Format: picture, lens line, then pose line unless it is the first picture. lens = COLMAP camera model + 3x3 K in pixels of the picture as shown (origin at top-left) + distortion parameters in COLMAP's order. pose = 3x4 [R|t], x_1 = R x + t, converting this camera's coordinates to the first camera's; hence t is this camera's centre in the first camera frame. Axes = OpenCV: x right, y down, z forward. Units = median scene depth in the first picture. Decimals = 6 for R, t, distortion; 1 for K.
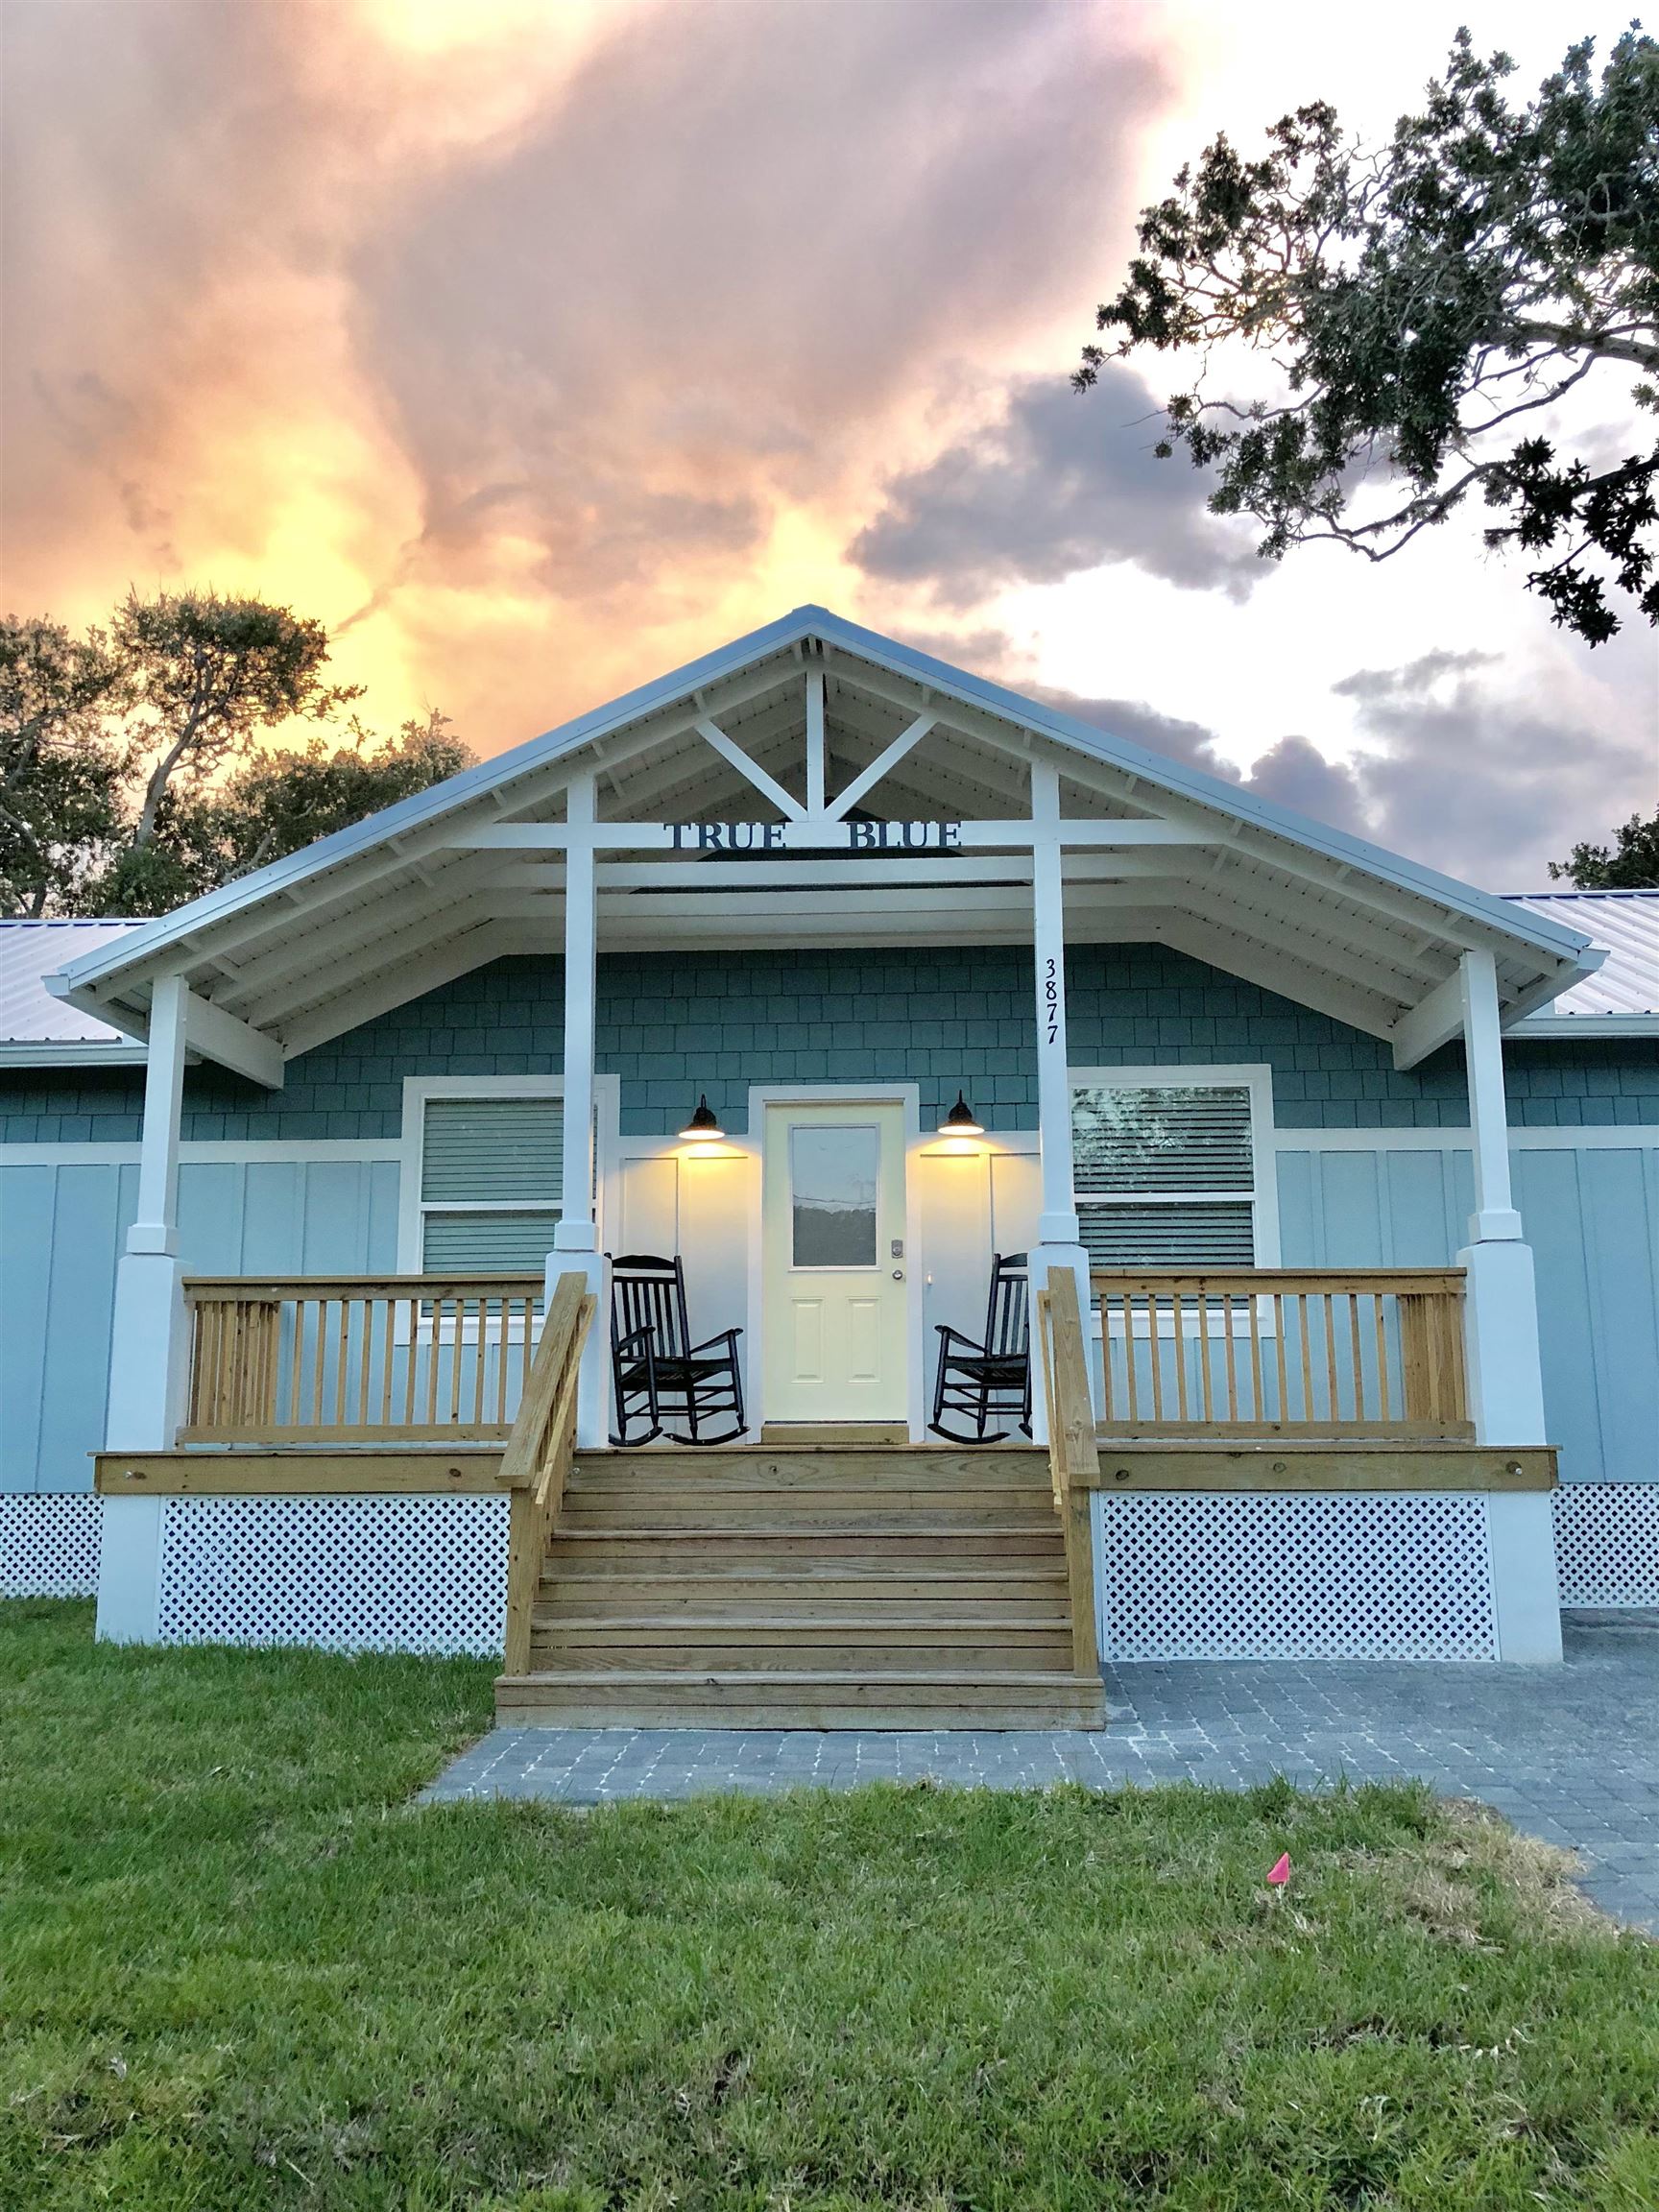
lens RADIAL K [[1755.6, 0, 829.5], [0, 1755.6, 1106.0], [0, 0, 1]] dist [0.009667, -0.136397]
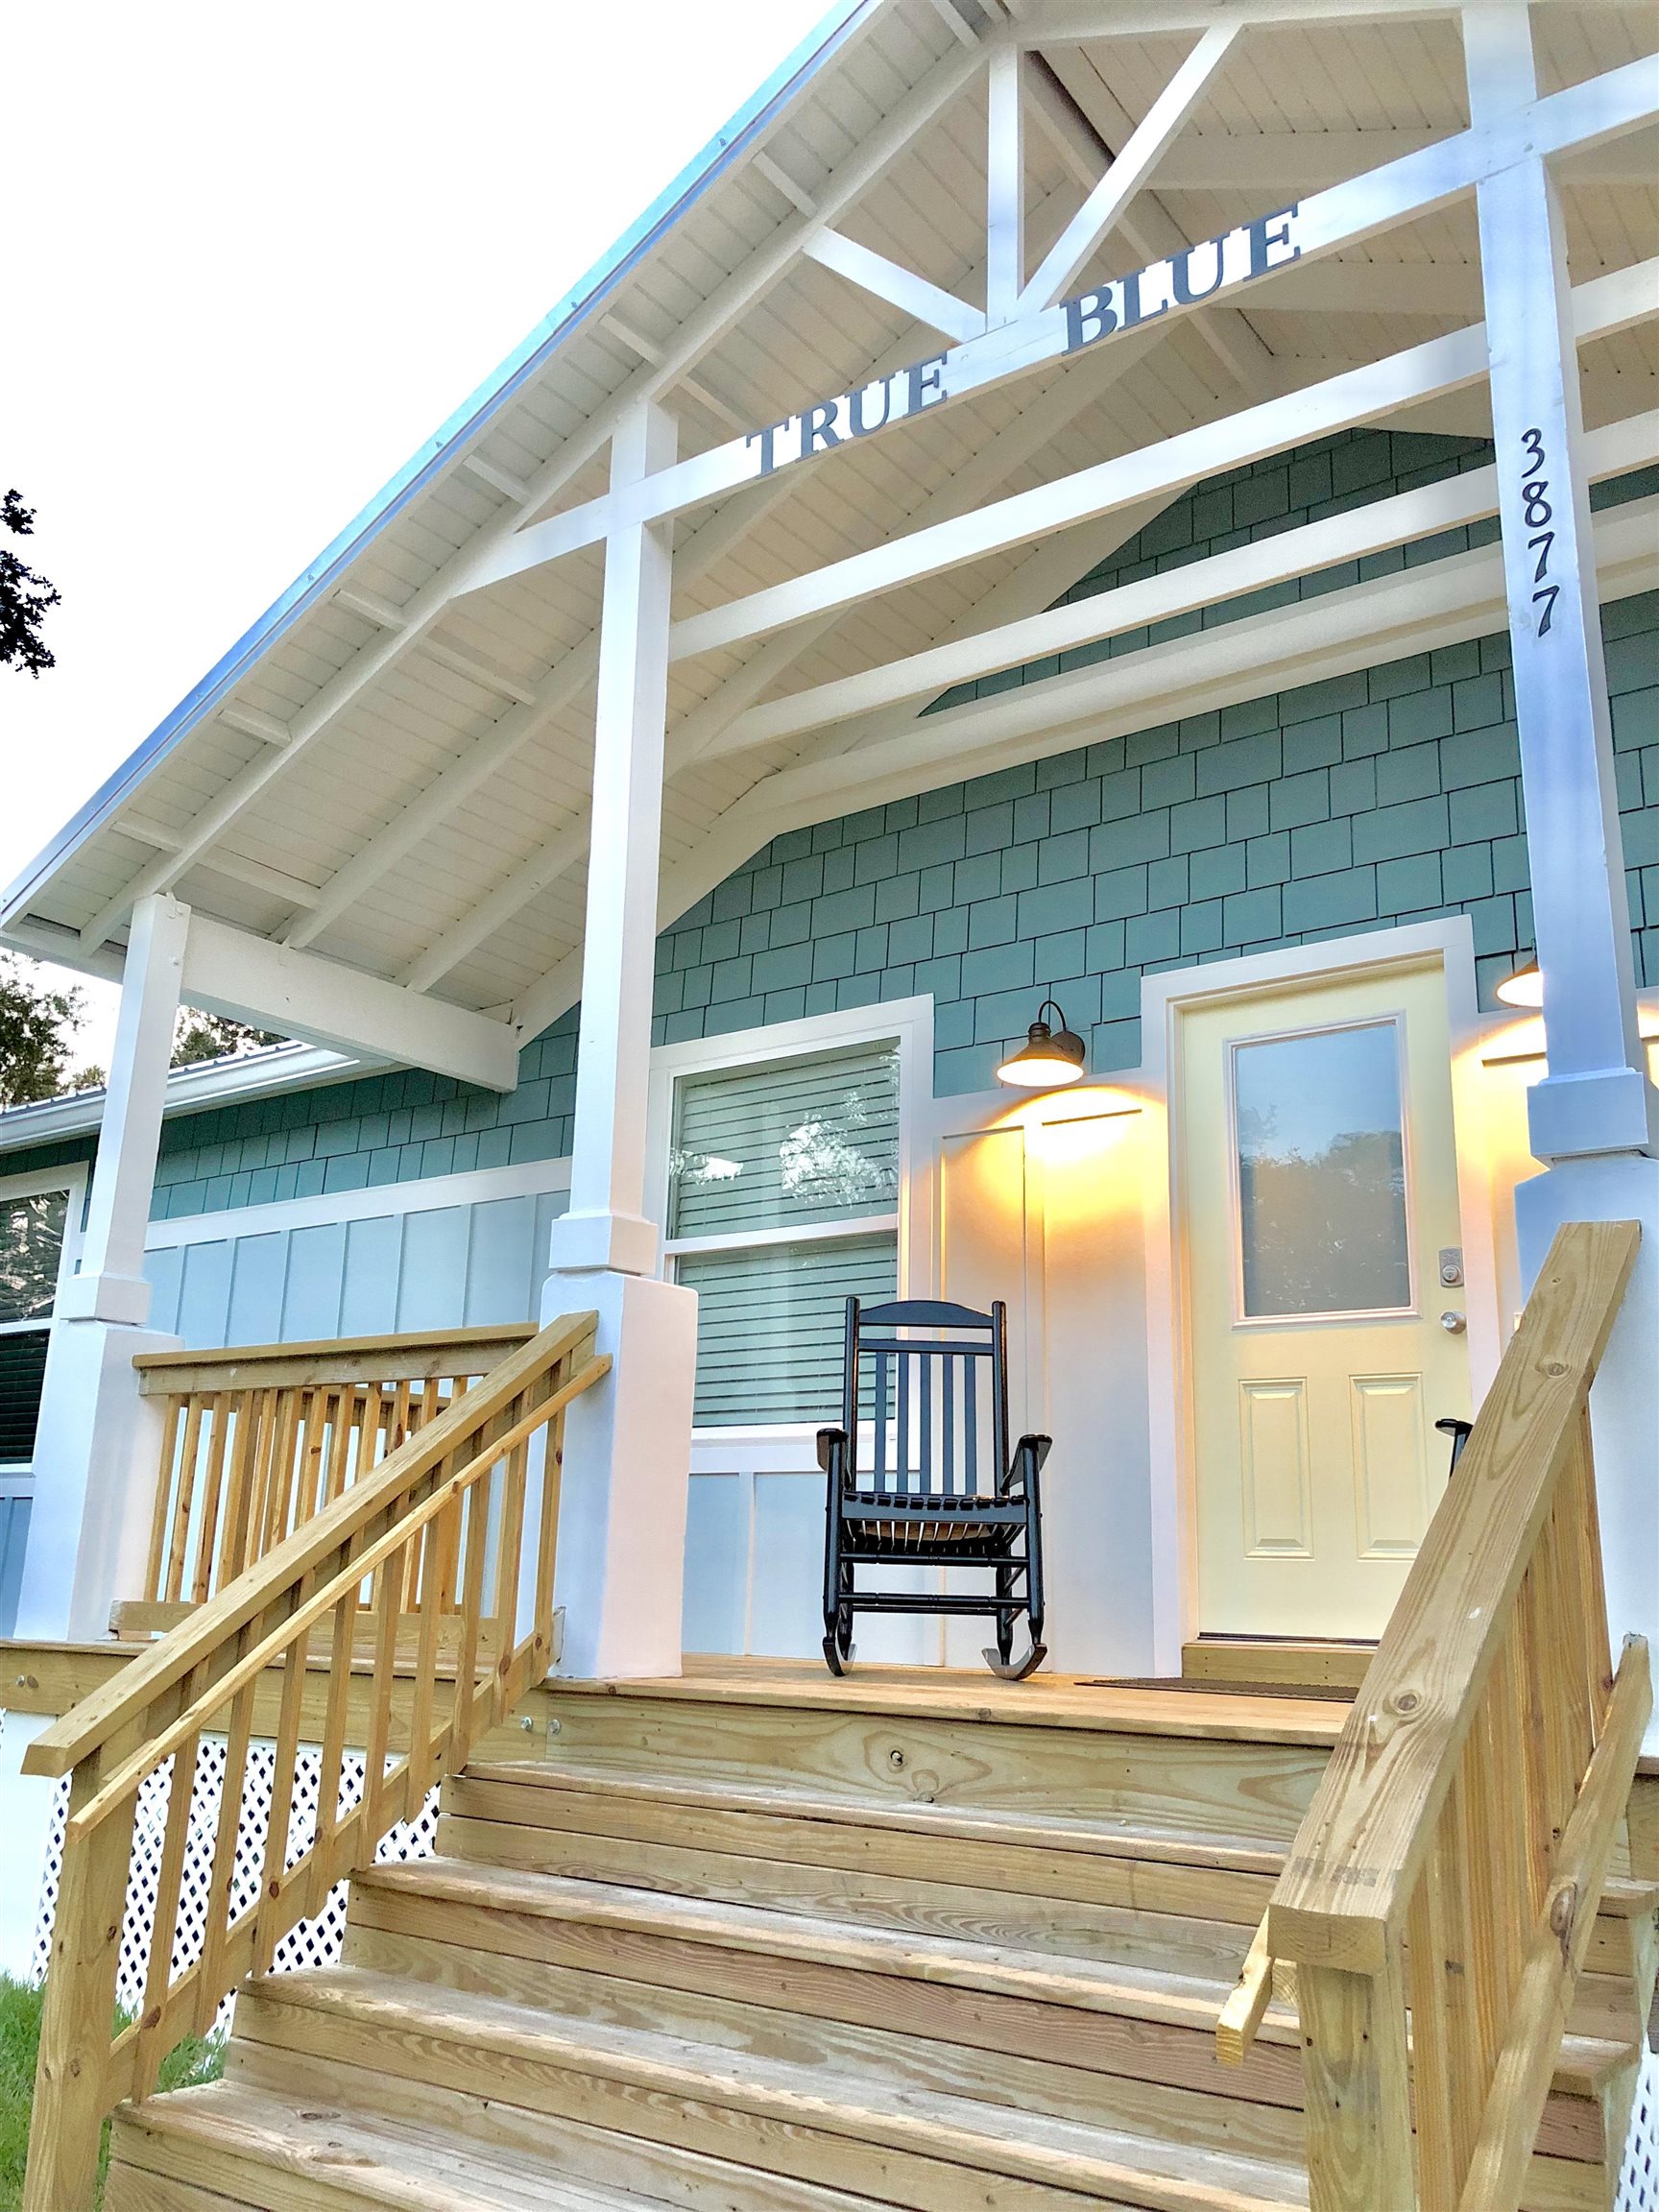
lens RADIAL K [[1816.5, 0, 834.8], [0, 1816.5, 1104.9], [0, 0, 1]] dist [0.060825, -0.137032]
pose [[0.833894, -0.112454, -0.540348, 0.184664], [0.063288, 0.992048, -0.108790, 0.088657], [0.548285, 0.056522, 0.834379, 0.551744]]
